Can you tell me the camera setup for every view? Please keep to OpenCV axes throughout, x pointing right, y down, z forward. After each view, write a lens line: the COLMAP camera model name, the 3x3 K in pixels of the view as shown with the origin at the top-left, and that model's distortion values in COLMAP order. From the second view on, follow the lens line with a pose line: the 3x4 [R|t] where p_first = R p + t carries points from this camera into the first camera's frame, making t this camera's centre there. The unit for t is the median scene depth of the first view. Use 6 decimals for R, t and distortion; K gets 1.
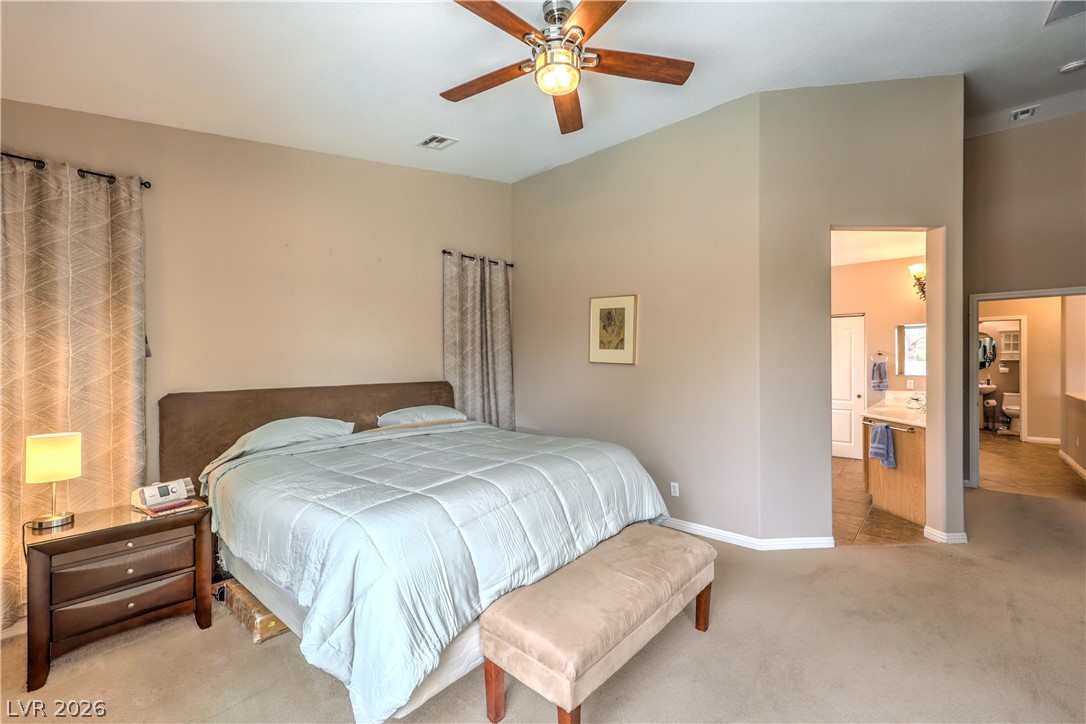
lens RADIAL K [[449.2, 0, 543.1], [0, 449.2, 364.2], [0, 0, 1]] dist [0.003872, -0.000001]
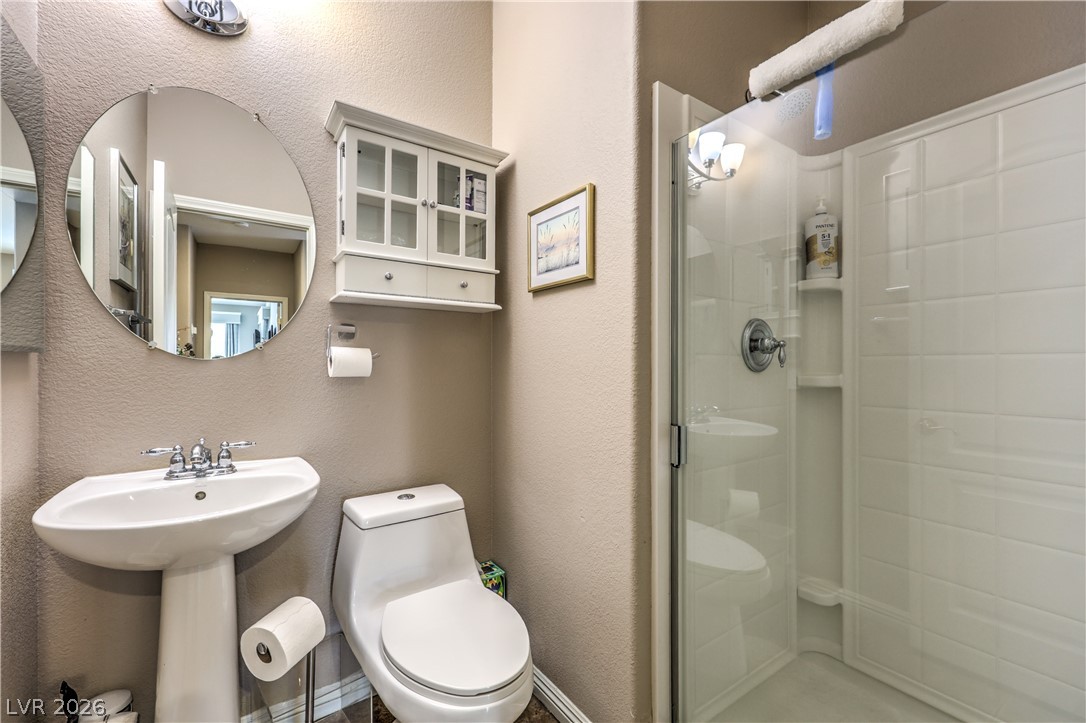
lens RADIAL K [[449.2, 0, 543.0], [0, 449.2, 360.0], [0, 0, 1]] dist [0.003872, -0.000001]
pose [[0.239246, 0.007354, 0.970931, 0.888361], [-0.007285, 0.999957, -0.005779, 0.013059], [-0.970932, -0.005691, 0.239289, 0.900527]]
